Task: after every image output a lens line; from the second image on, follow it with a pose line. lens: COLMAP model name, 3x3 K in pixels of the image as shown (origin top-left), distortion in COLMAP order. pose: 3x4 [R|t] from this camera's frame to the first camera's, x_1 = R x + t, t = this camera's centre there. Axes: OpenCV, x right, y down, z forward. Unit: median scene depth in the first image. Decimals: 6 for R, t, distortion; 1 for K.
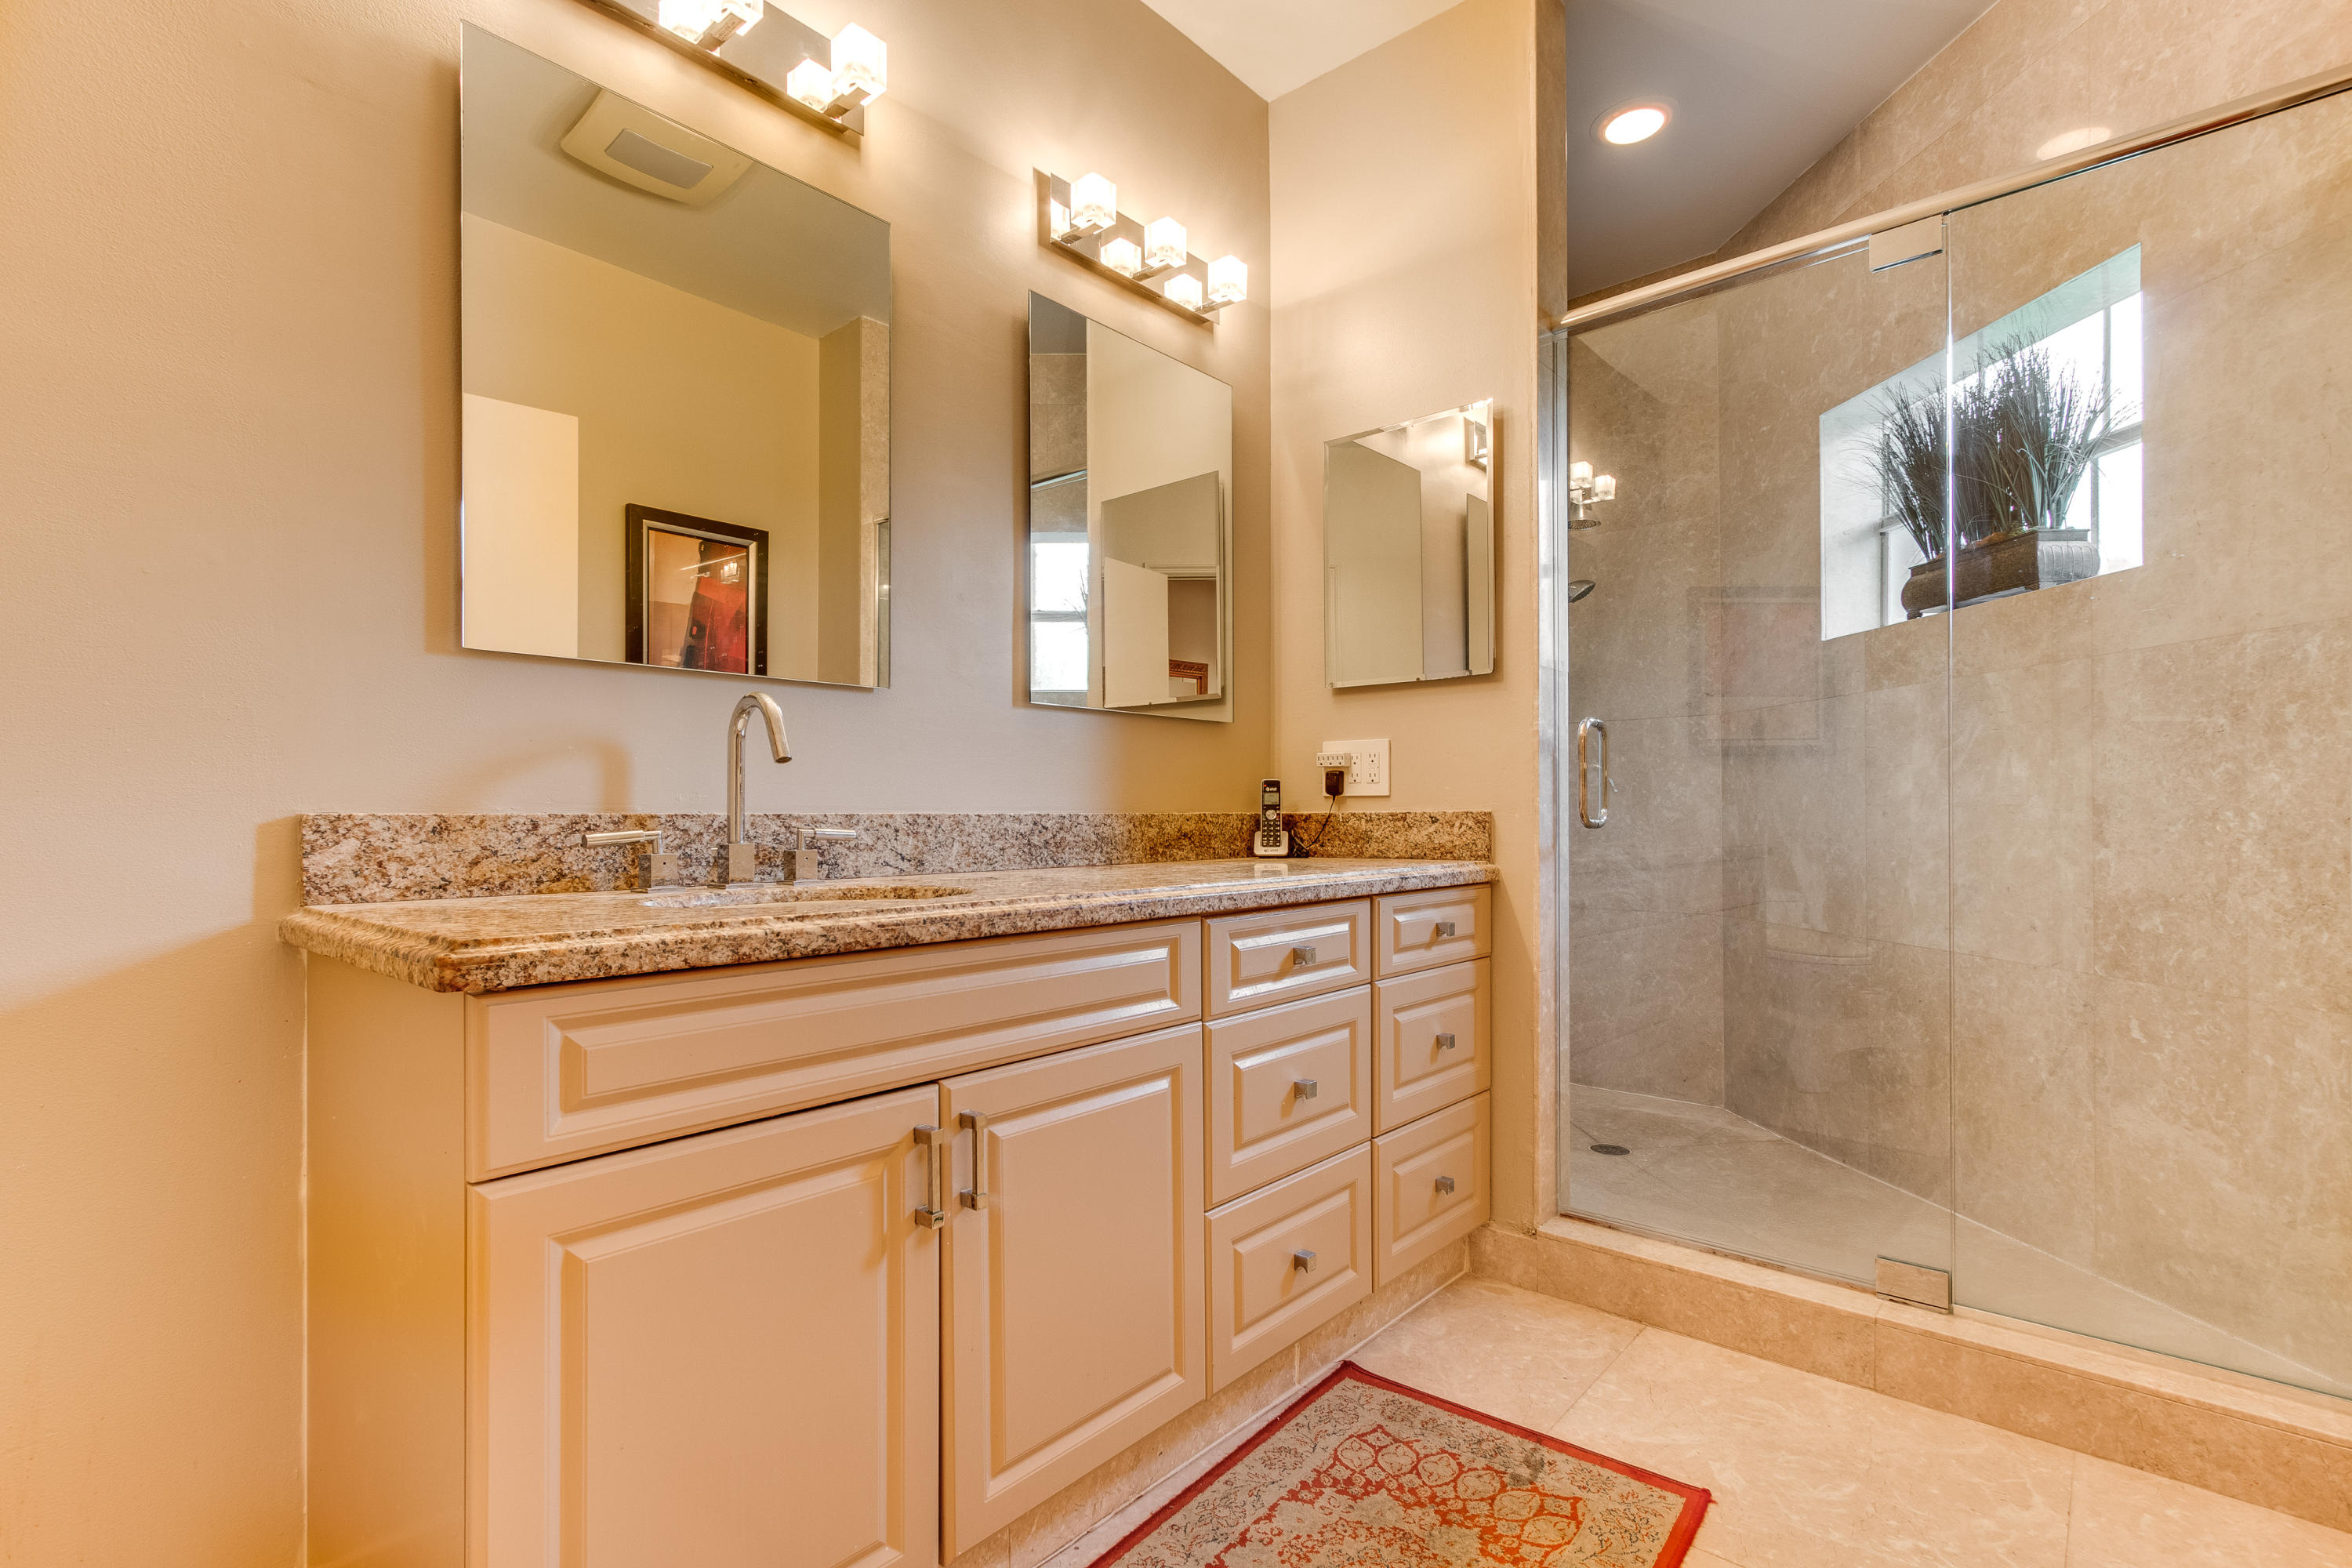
lens RADIAL K [[1084.4, 0, 1175.5], [0, 1084.4, 807.5], [0, 0, 1]] dist [0.000634, 0.000990]
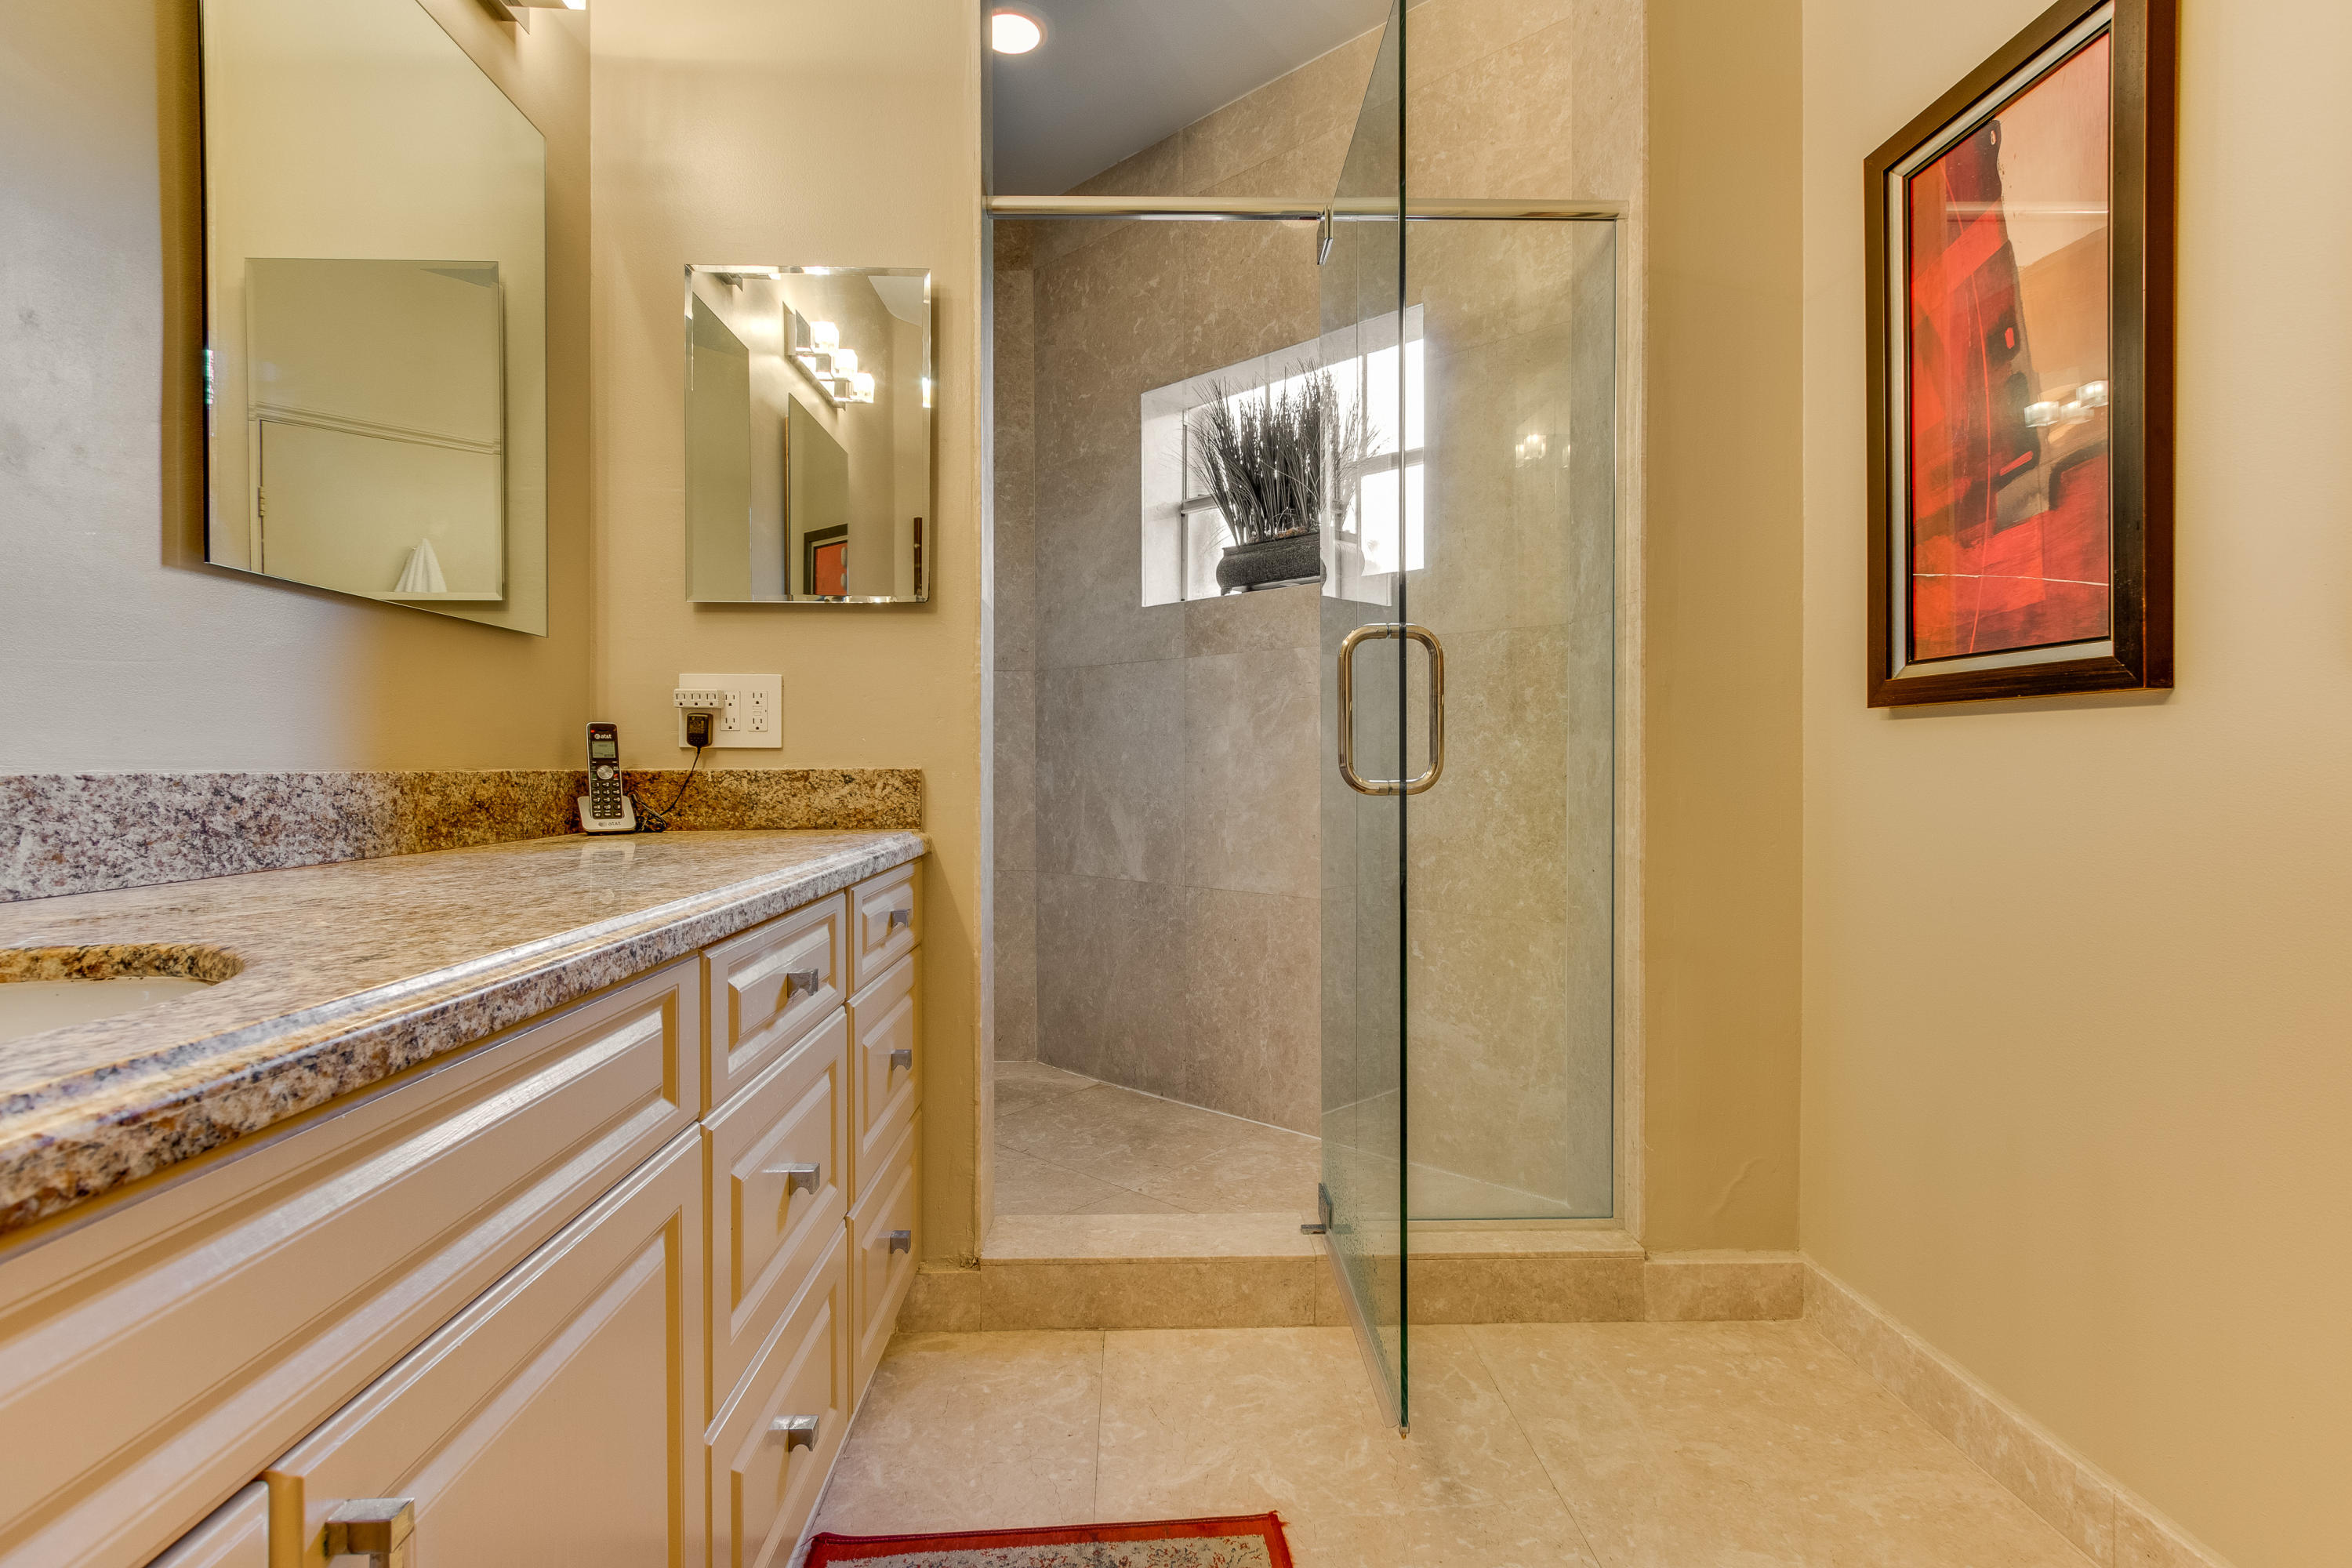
lens RADIAL K [[1084.4, 0, 1175.4], [0, 1084.4, 769.9], [0, 0, 1]] dist [0.000634, 0.000990]
pose [[0.735911, 0.000473, 0.677079, -0.130456], [-0.005777, 0.999968, 0.005580, -0.001435], [-0.677054, -0.008018, 0.735890, 0.266325]]
